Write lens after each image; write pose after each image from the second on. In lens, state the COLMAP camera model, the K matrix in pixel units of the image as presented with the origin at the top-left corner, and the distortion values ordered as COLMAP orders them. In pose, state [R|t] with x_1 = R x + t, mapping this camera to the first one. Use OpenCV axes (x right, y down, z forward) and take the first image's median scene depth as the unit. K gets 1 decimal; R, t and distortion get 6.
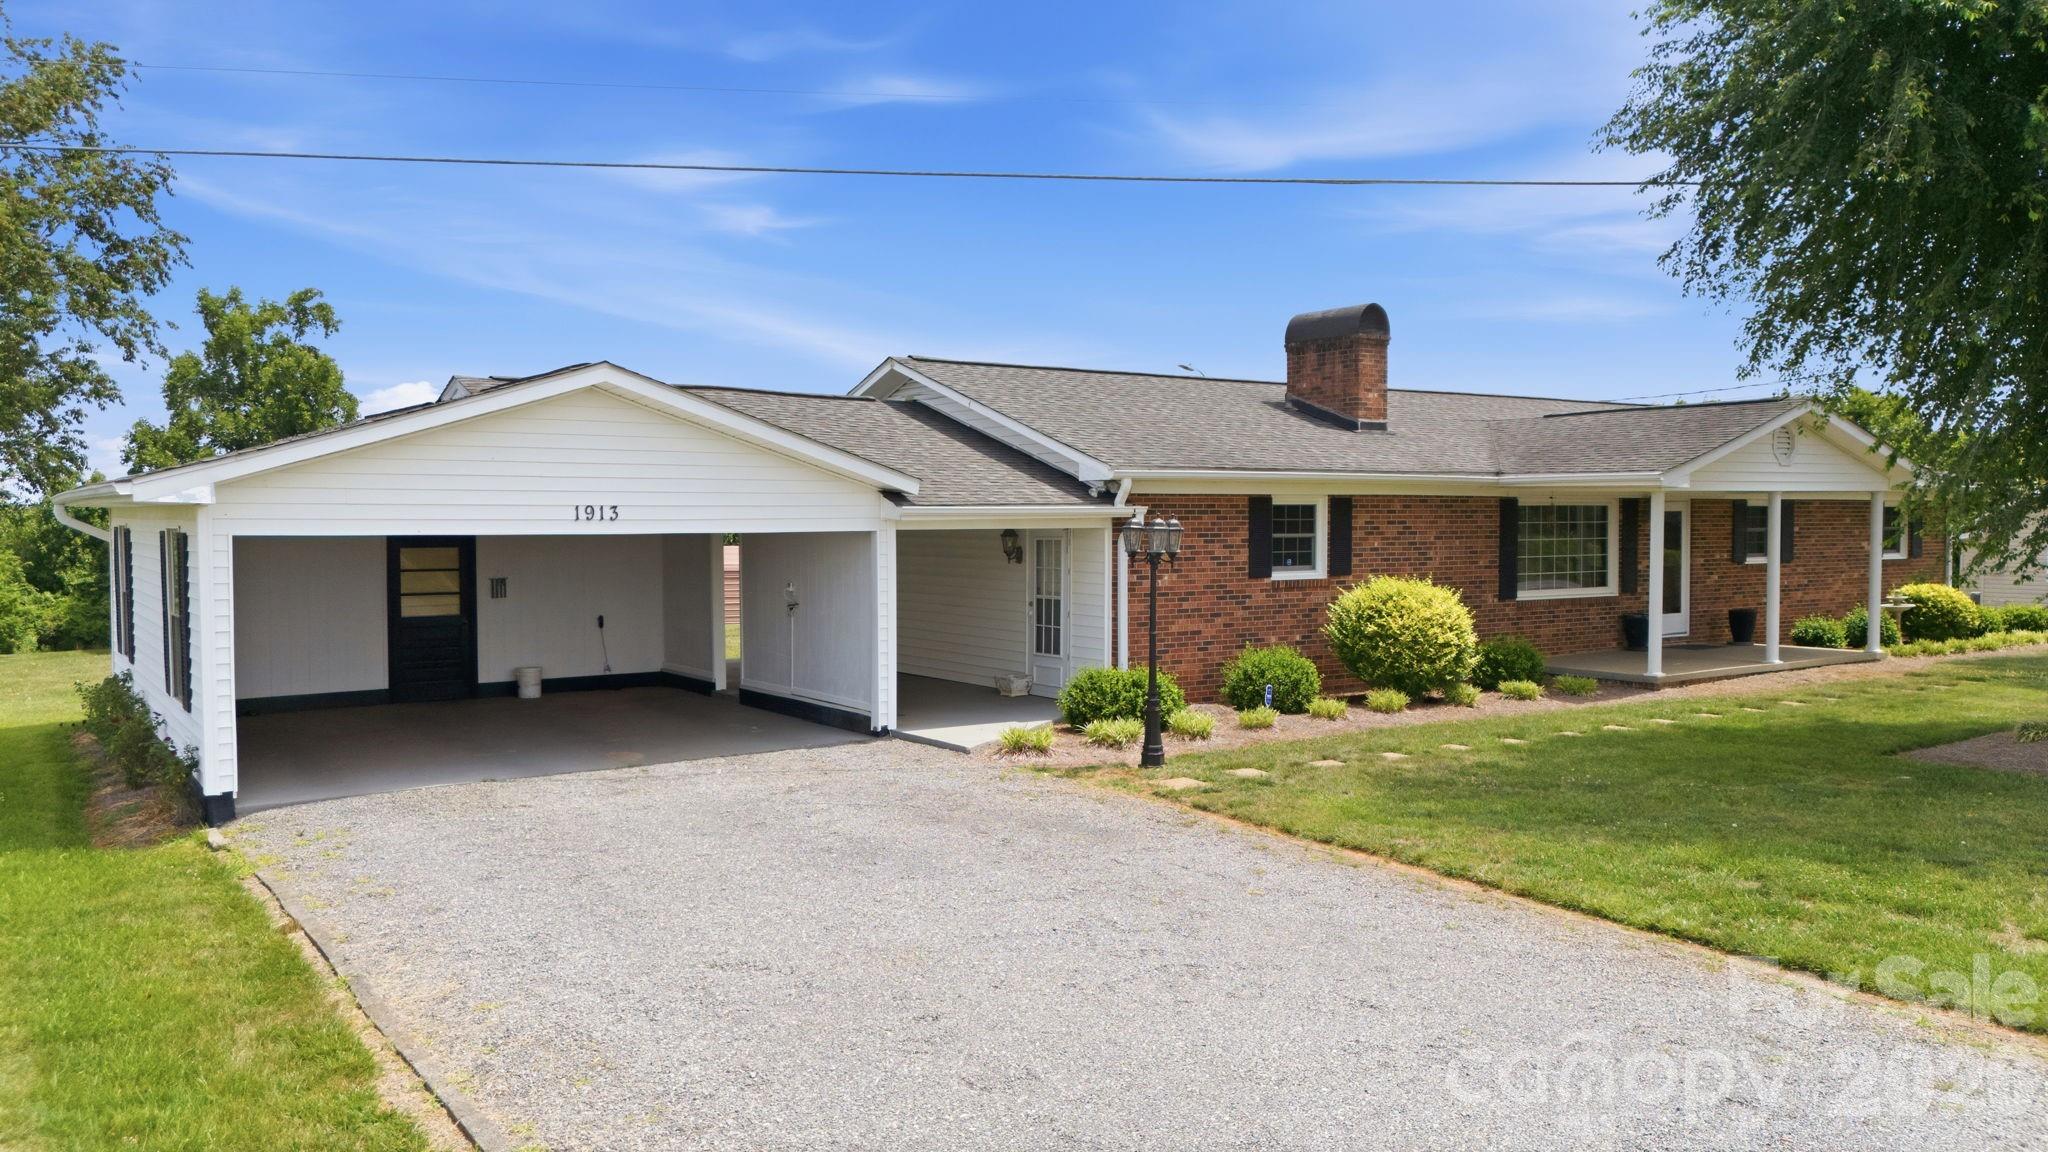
lens RADIAL K [[1474.6, 0, 1024.0], [0, 1474.6, 576.0], [0, 0, 1]] dist [0.089687, -0.115081]
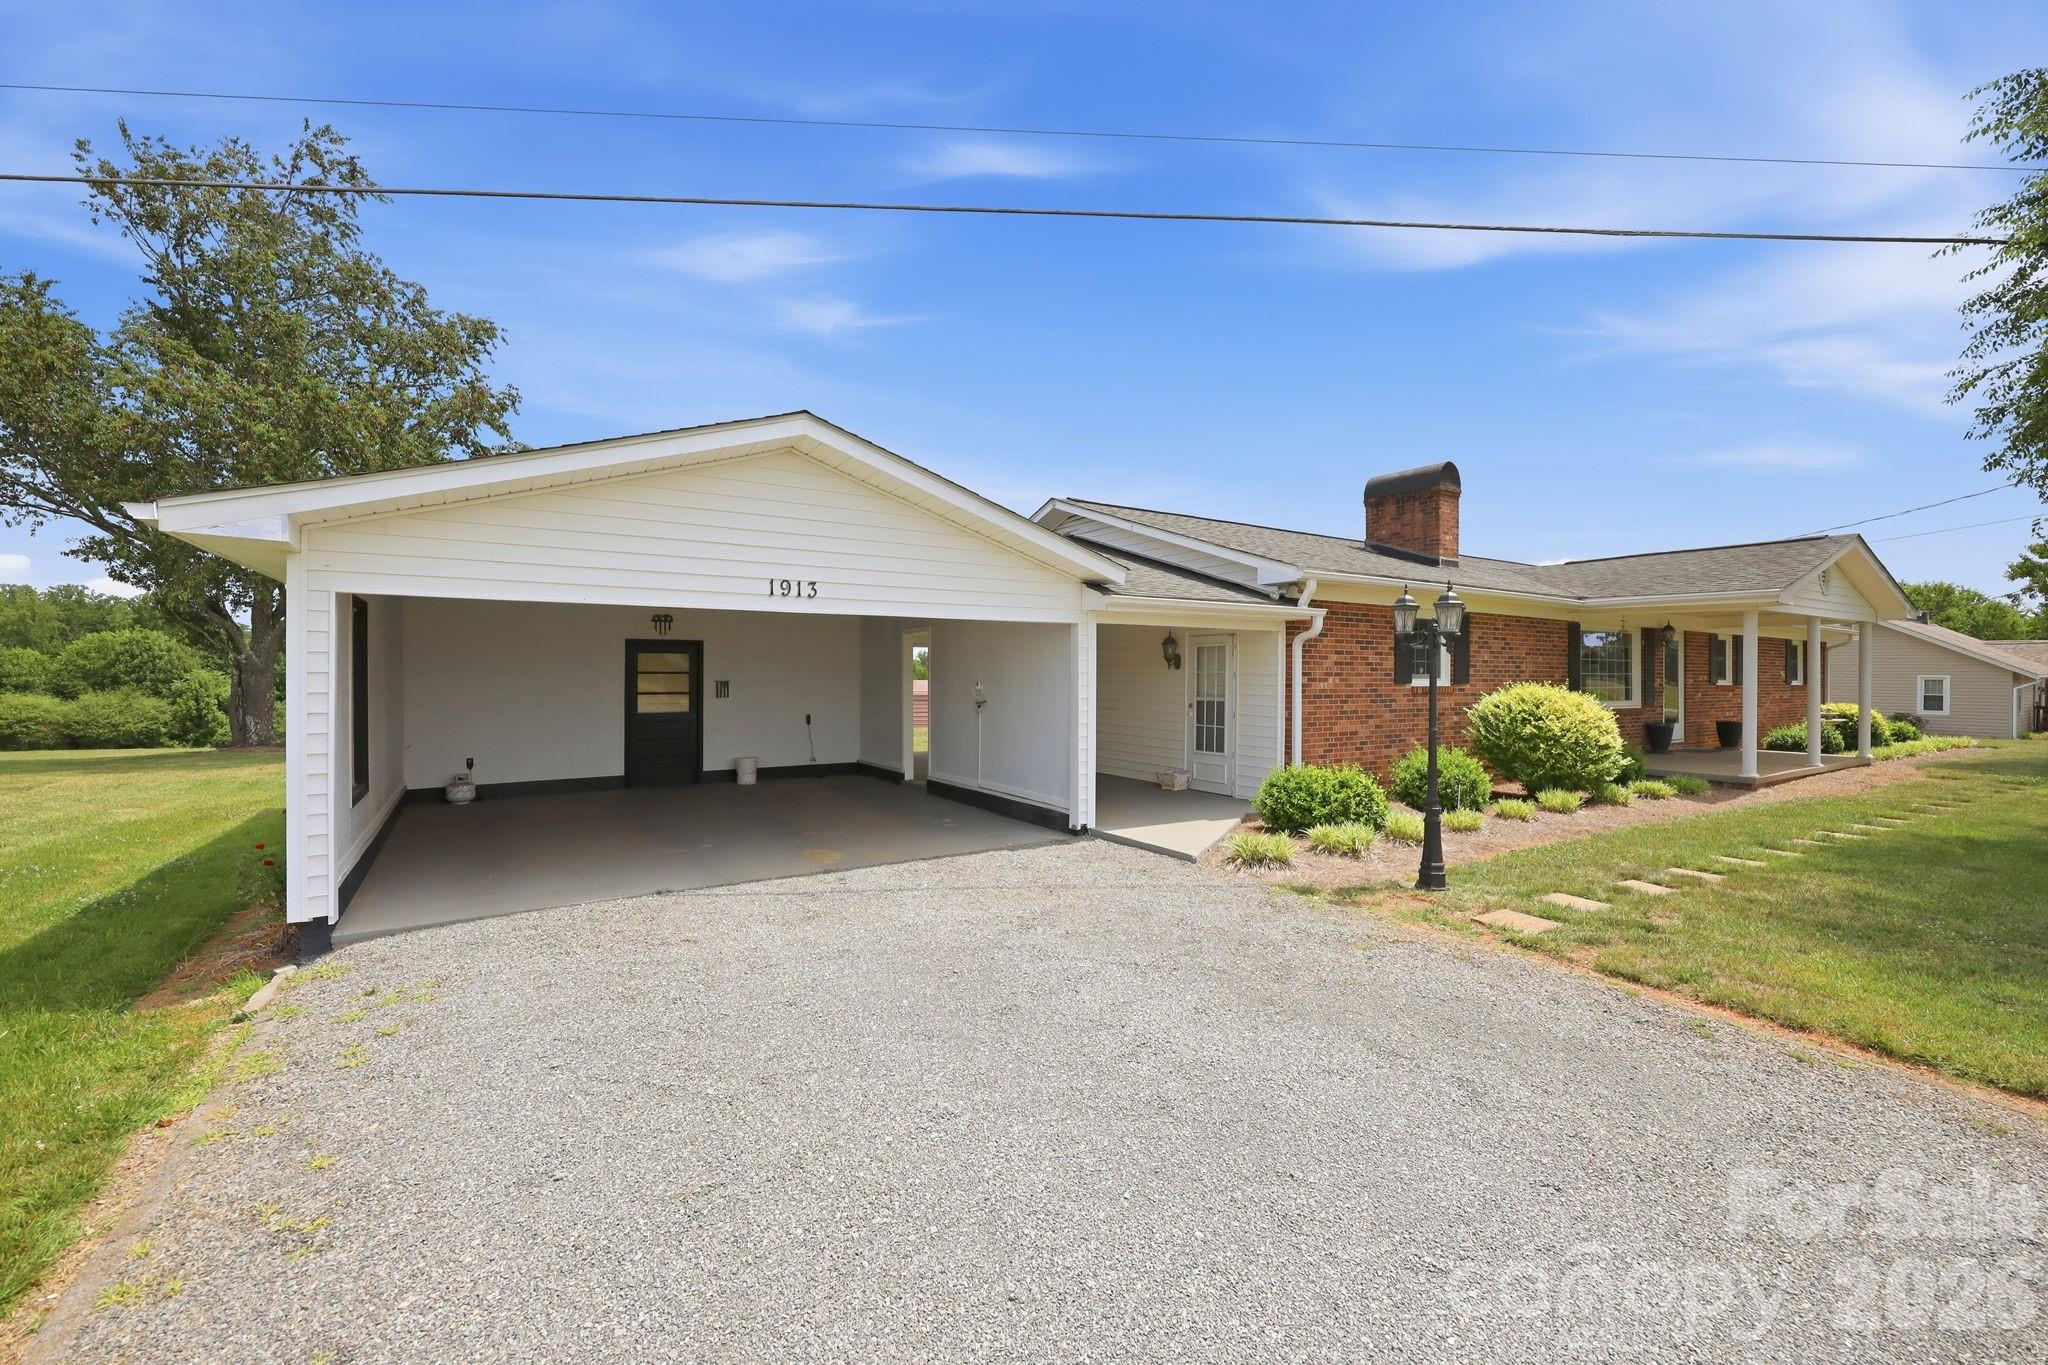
lens RADIAL K [[814.8, 0, 1015.8], [0, 814.8, 675.3], [0, 0, 1]] dist [0.000912, 0.000021]
pose [[0.998959, 0.006796, -0.045114, -0.098138], [-0.008547, 0.999213, -0.038736, 0.020762], [0.044815, 0.039081, 0.998231, 0.387158]]
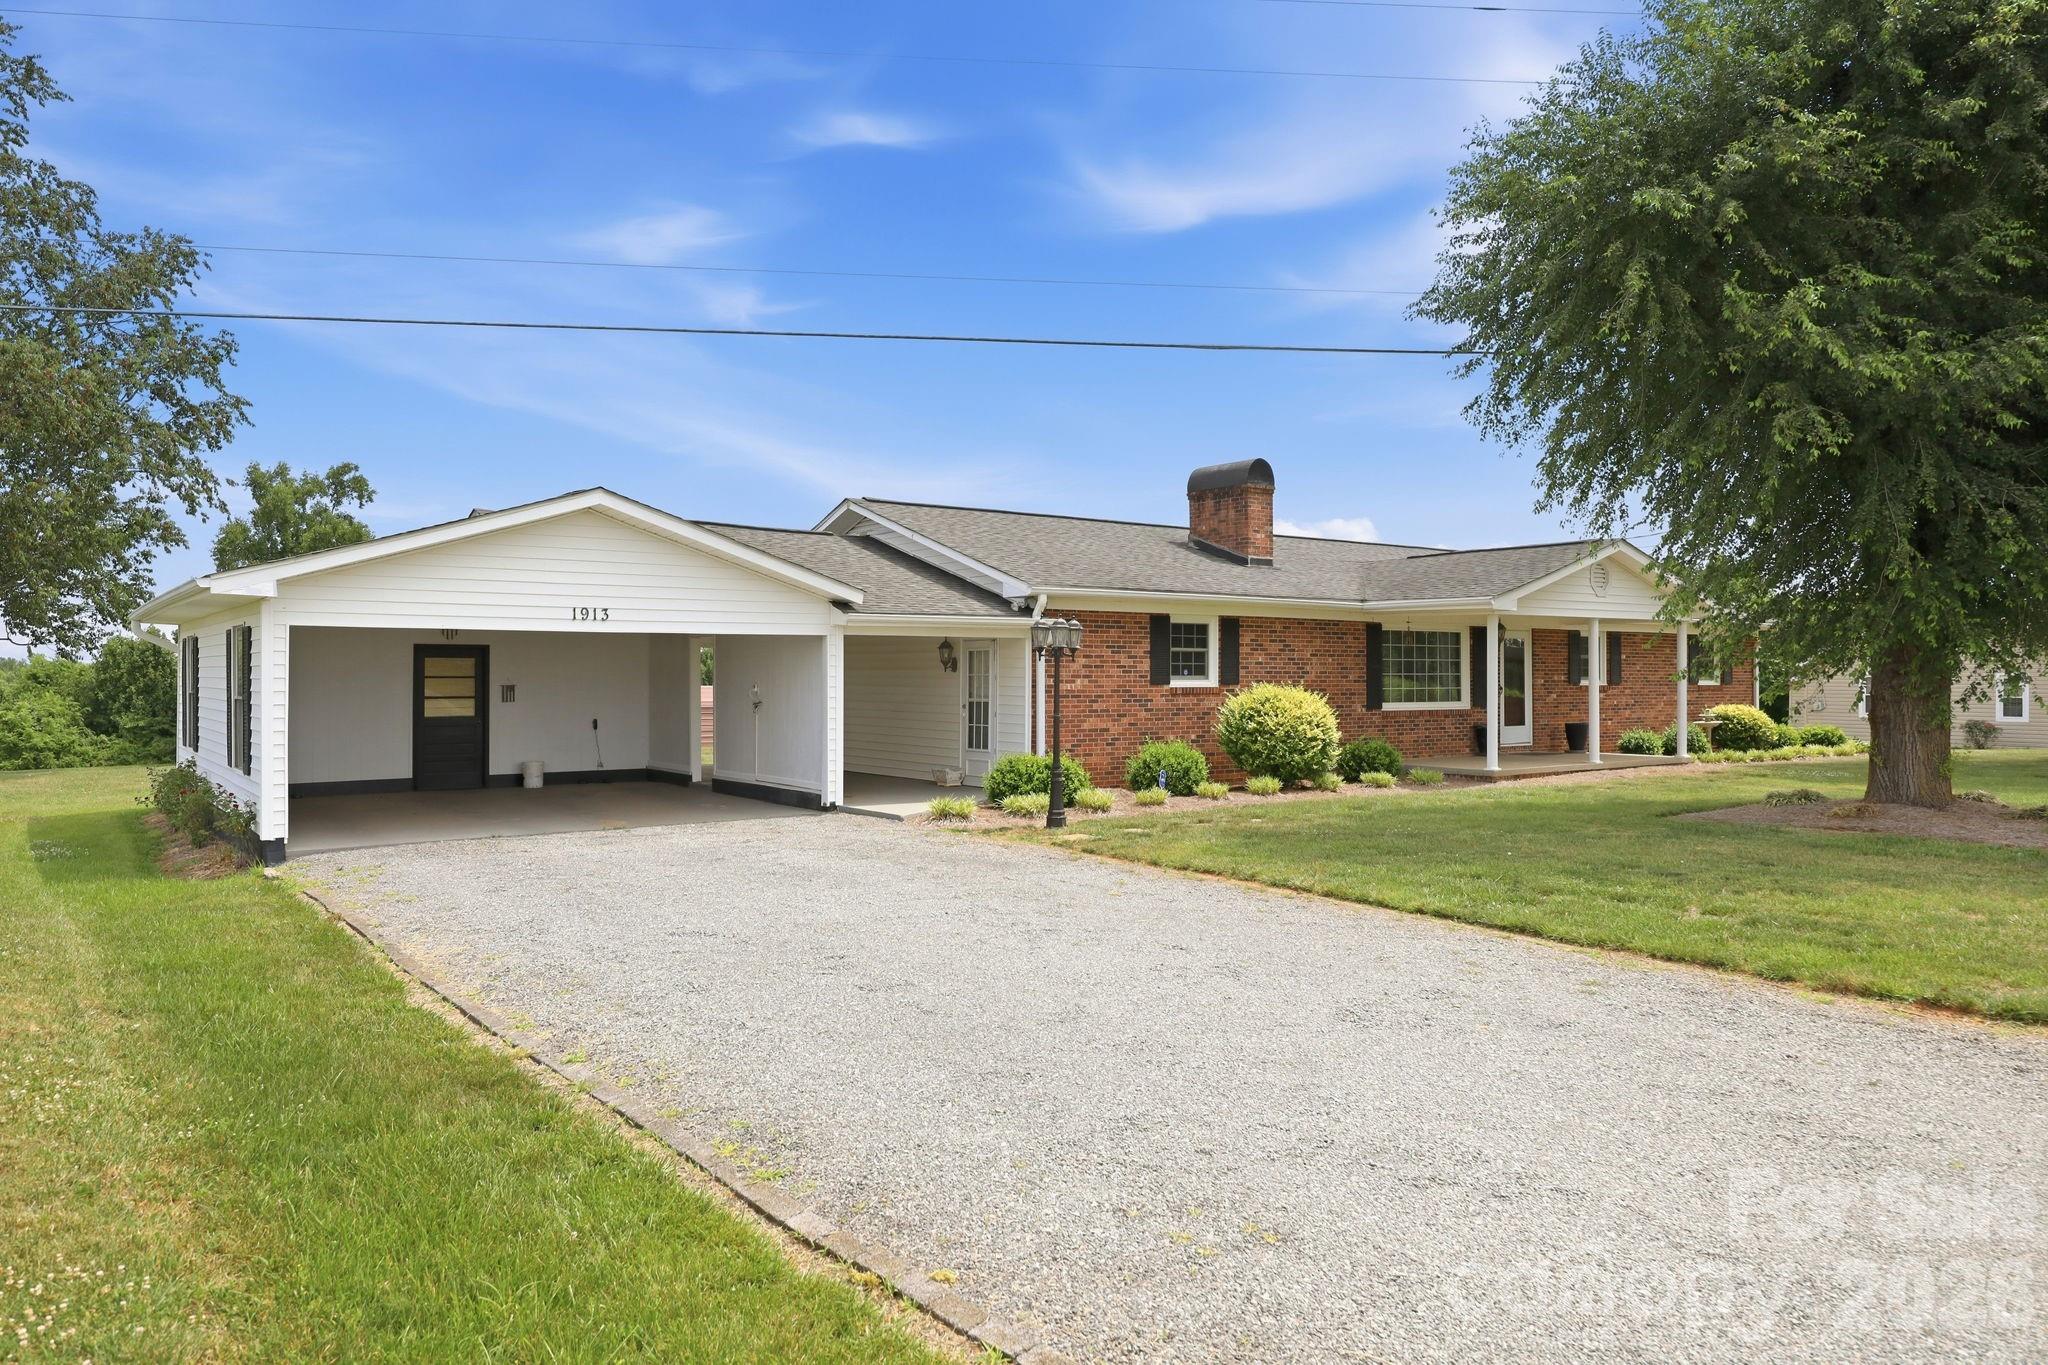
lens RADIAL K [[1348.4, 0, 1019.6], [0, 1348.4, 668.3], [0, 0, 1]] dist [-0.002143, -0.003535]
pose [[0.999753, 0.002925, 0.022024, 0.024972], [-0.001920, 0.998963, -0.045490, 0.037102], [-0.022134, 0.045436, 0.998722, -0.065569]]
